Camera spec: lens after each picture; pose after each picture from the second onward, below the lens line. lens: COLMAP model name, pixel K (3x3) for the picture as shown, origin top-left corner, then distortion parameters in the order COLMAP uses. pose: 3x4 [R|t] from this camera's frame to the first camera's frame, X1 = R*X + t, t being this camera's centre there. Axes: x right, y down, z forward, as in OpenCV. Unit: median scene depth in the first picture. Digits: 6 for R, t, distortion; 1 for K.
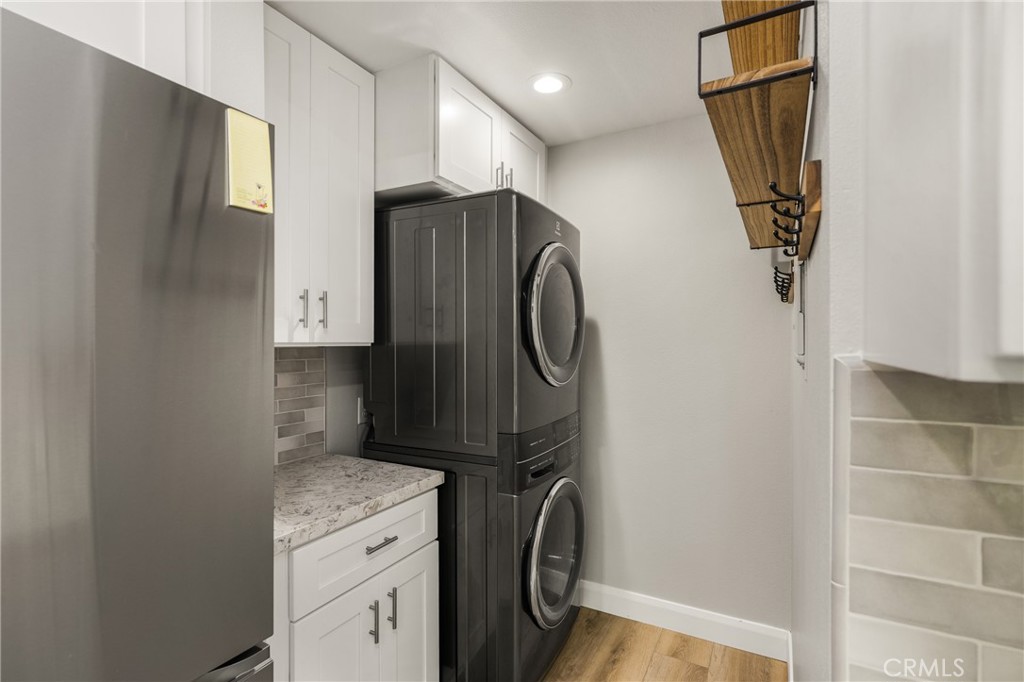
lens RADIAL K [[468.0, 0, 483.3], [0, 468.0, 346.7], [0, 0, 1]] dist [0.002139, -0.000869]
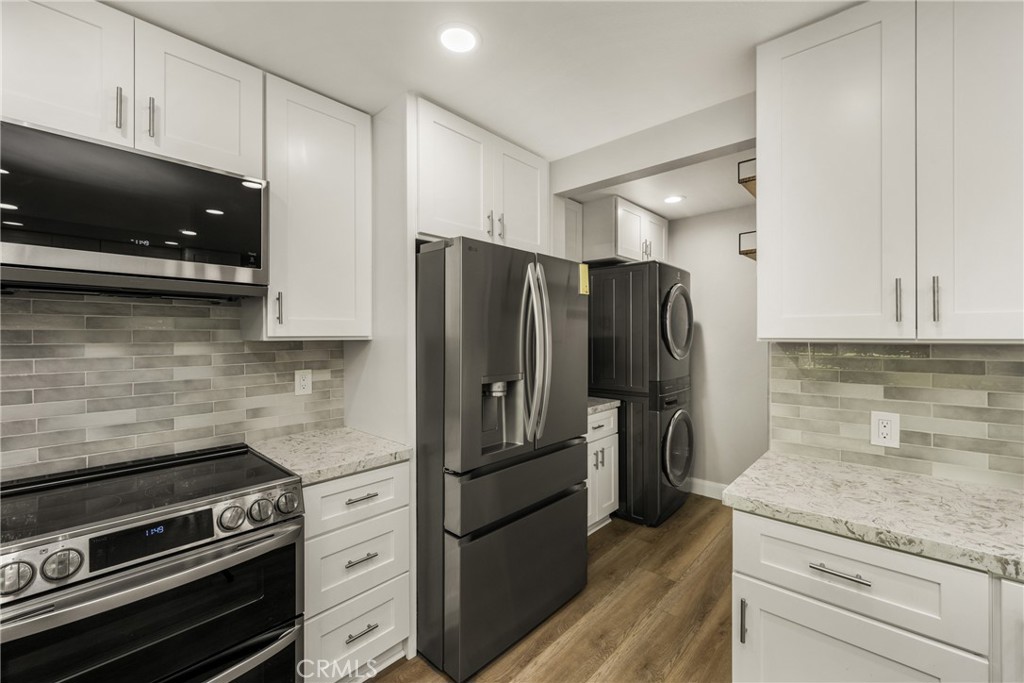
lens RADIAL K [[408.2, 0, 492.7], [0, 408.2, 334.5], [0, 0, 1]] dist [-0.001937, 0.001094]
pose [[0.975995, -0.000170, -0.217791, -0.233126], [-0.001673, 0.999964, -0.008278, -0.001832], [0.217784, 0.008444, 0.975960, -0.830659]]
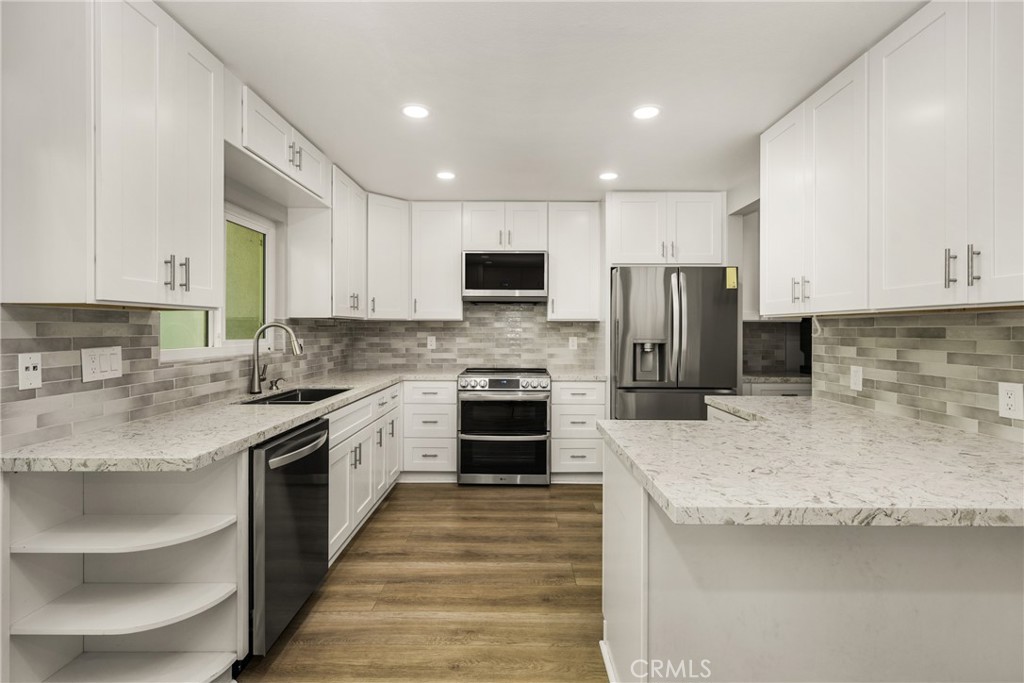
lens RADIAL K [[468.0, 0, 511.9], [0, 468.0, 328.5], [0, 0, 1]] dist [0.002139, -0.000869]
pose [[0.487153, 0.001083, -0.873316, 1.102848], [-0.010849, 0.999930, -0.004812, 0.059785], [0.873249, 0.011819, 0.487130, -1.386599]]
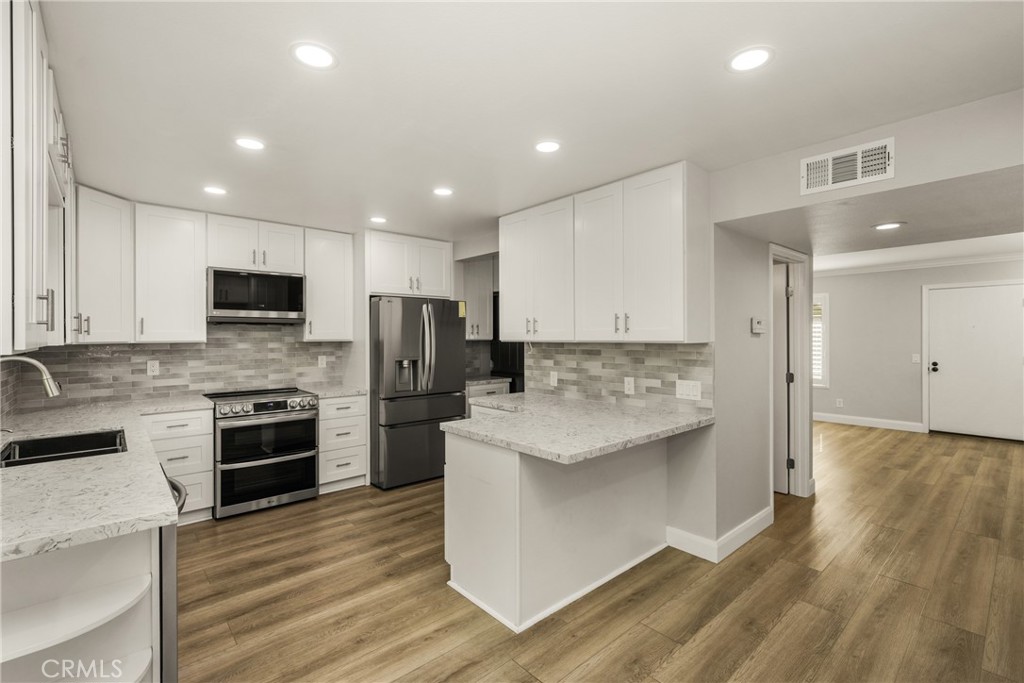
lens RADIAL K [[468.0, 0, 499.6], [0, 468.0, 335.3], [0, 0, 1]] dist [0.002139, -0.000869]
pose [[0.943903, -0.003168, -0.330208, 0.897731], [0.000589, 0.999969, -0.007909, -0.007948], [0.330223, 0.007270, 0.943875, -2.087135]]
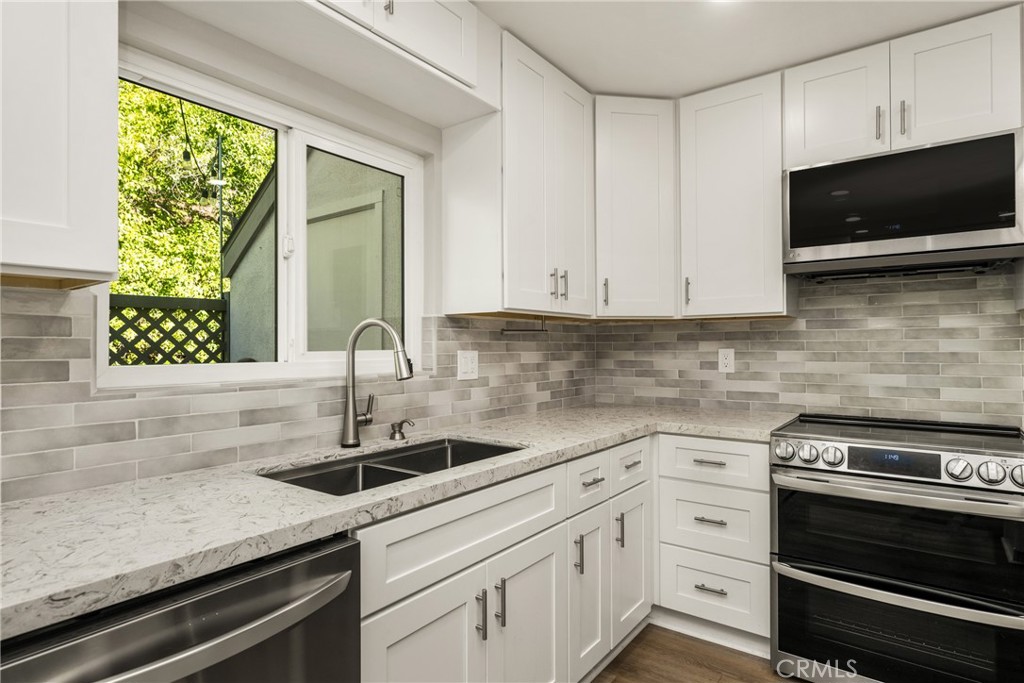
lens RADIAL K [[541.7, 0, 510.8], [0, 541.7, 342.1], [0, 0, 1]] dist [-0.011177, -0.000641]
pose [[-0.126037, -0.007648, -0.991996, 0.255075], [-0.004437, 0.999965, -0.007146, 0.090212], [0.992016, 0.003500, -0.126067, -0.926595]]
